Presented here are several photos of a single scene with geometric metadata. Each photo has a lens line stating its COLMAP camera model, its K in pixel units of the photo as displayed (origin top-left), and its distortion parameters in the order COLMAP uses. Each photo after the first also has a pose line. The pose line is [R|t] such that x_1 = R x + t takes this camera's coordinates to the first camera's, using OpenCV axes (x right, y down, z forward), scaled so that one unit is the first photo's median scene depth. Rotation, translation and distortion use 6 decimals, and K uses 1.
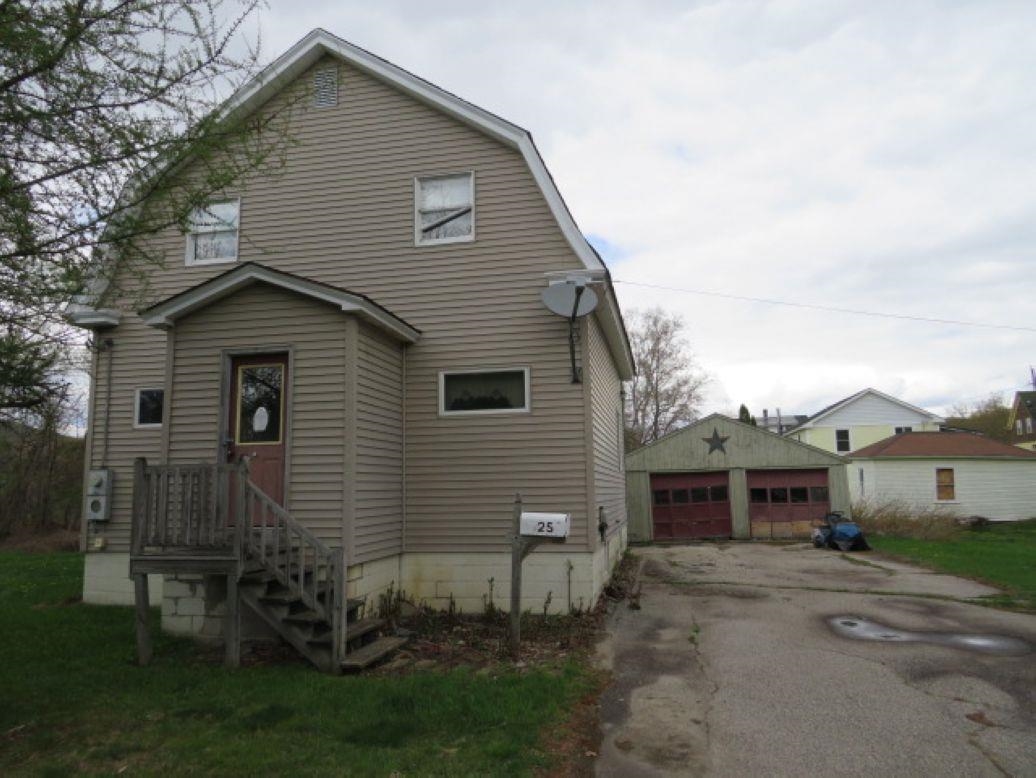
lens RADIAL K [[757.7, 0, 518.7], [0, 757.7, 394.4], [0, 0, 1]] dist [-0.000241, 0.002824]
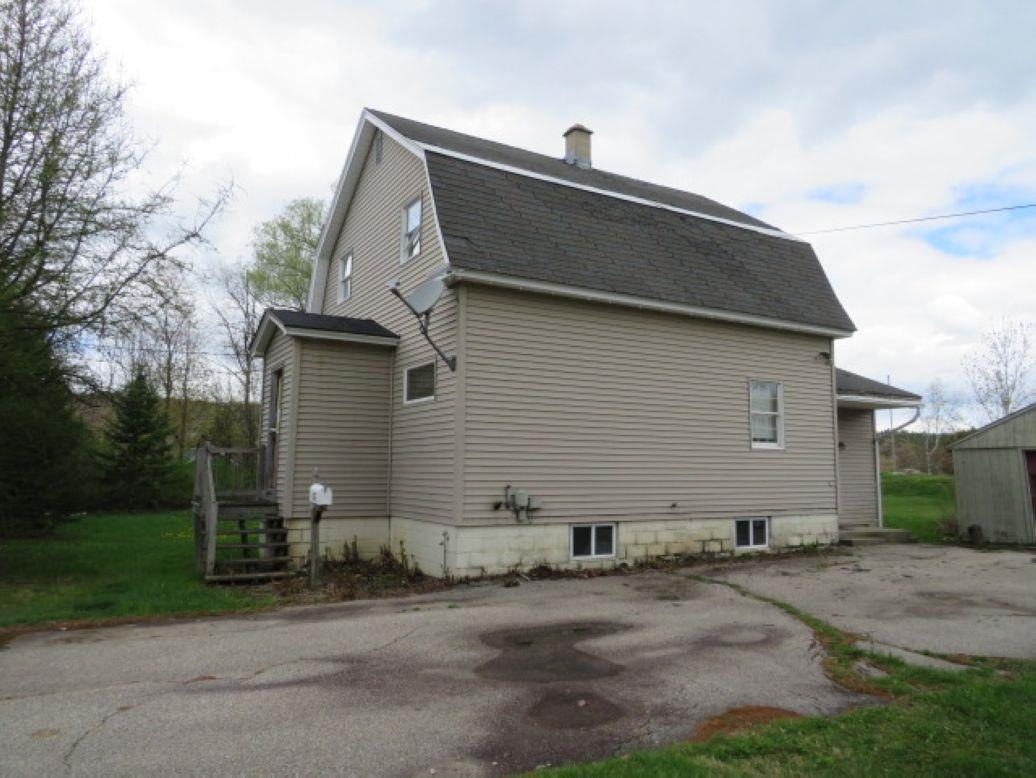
lens RADIAL K [[757.7, 0, 514.9], [0, 757.7, 391.3], [0, 0, 1]] dist [-0.000241, 0.002824]
pose [[0.642820, -0.060225, -0.763646, 0.429397], [0.081062, 0.996655, -0.010365, 0.015312], [0.761716, -0.055240, 0.645552, 0.164176]]
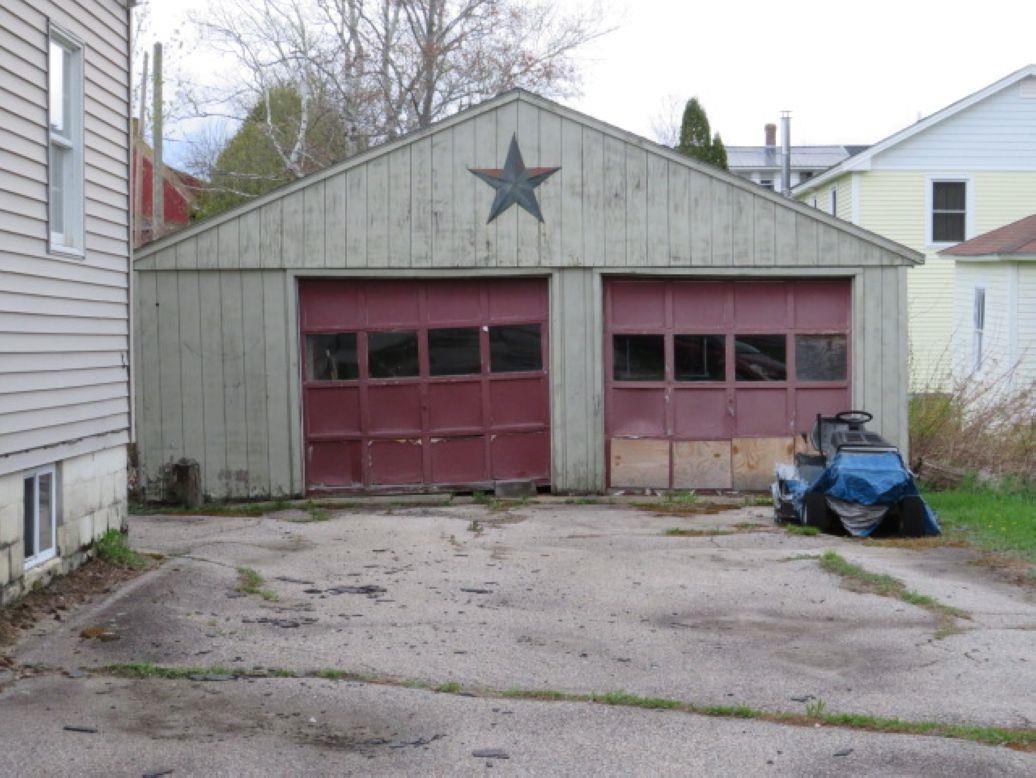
lens RADIAL K [[2088.7, 0, 518.0], [0, 2088.7, 386.5], [0, 0, 1]] dist [-0.056060, 0.000000]
pose [[0.983070, 0.017949, 0.182351, 0.110260], [-0.044565, 0.988729, 0.142929, 0.024084], [-0.177731, -0.148636, 0.972789, 0.163882]]
